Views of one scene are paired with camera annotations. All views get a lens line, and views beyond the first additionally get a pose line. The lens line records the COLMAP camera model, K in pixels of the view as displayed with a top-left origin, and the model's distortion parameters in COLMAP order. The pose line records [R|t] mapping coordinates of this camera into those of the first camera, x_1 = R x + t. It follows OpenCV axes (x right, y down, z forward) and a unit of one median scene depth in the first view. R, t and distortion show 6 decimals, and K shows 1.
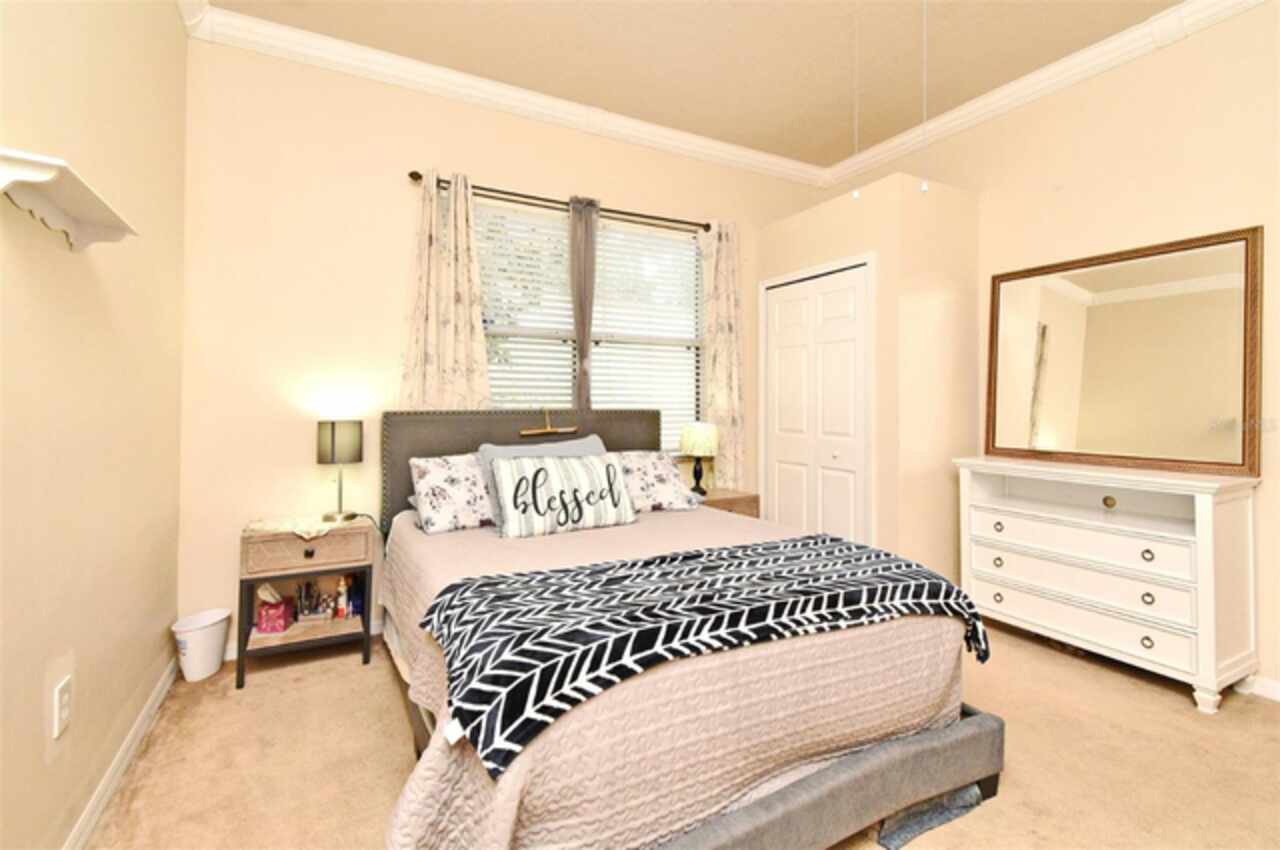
lens RADIAL K [[559.9, 0, 636.4], [0, 559.9, 390.6], [0, 0, 1]] dist [0.000875, 0.000042]
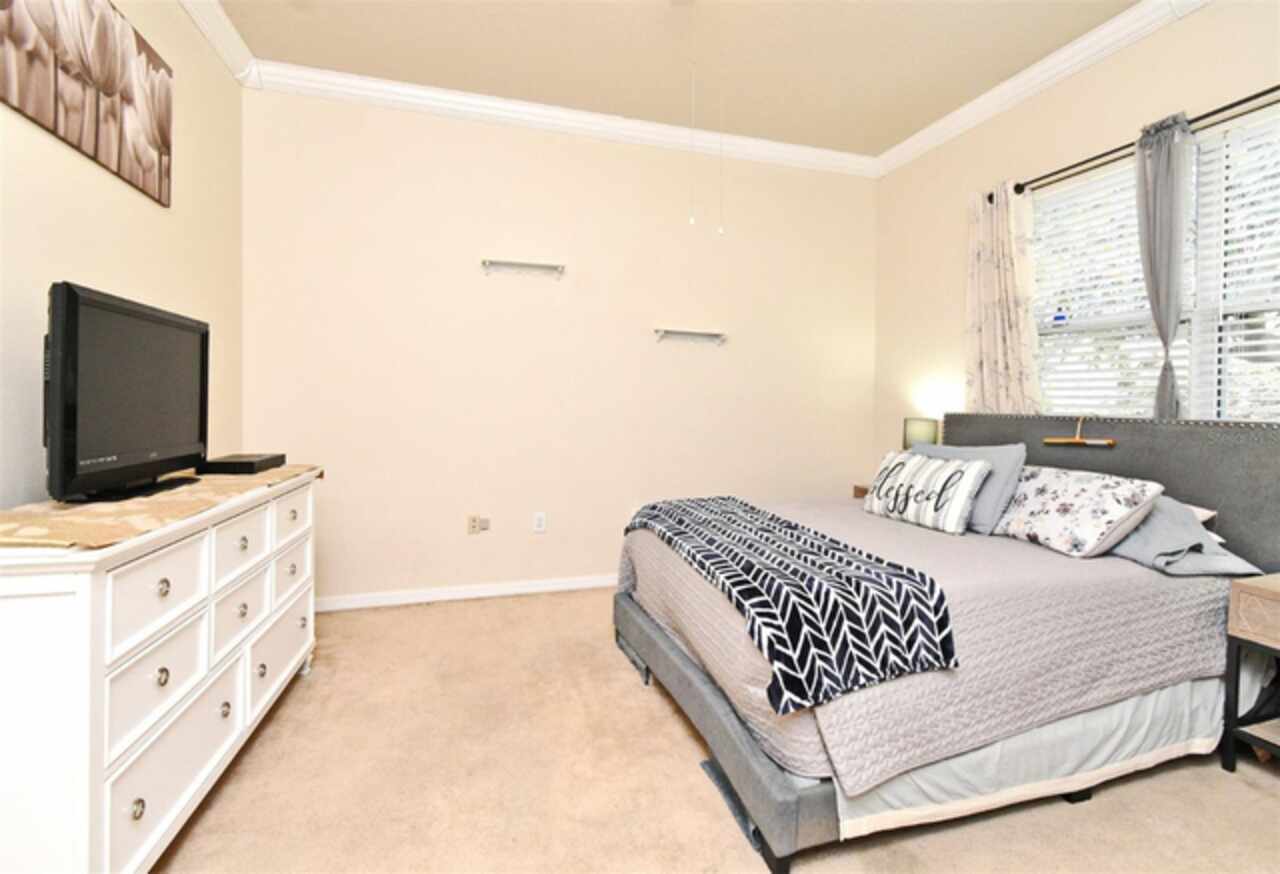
lens RADIAL K [[572.5, 0, 643.0], [0, 572.5, 411.6], [0, 0, 1]] dist [0.004171, 0.000220]
pose [[-0.176394, 0.013038, -0.984233, 1.054455], [0.005564, 0.999910, 0.012248, 0.017710], [0.984304, -0.003316, -0.176451, 0.678321]]
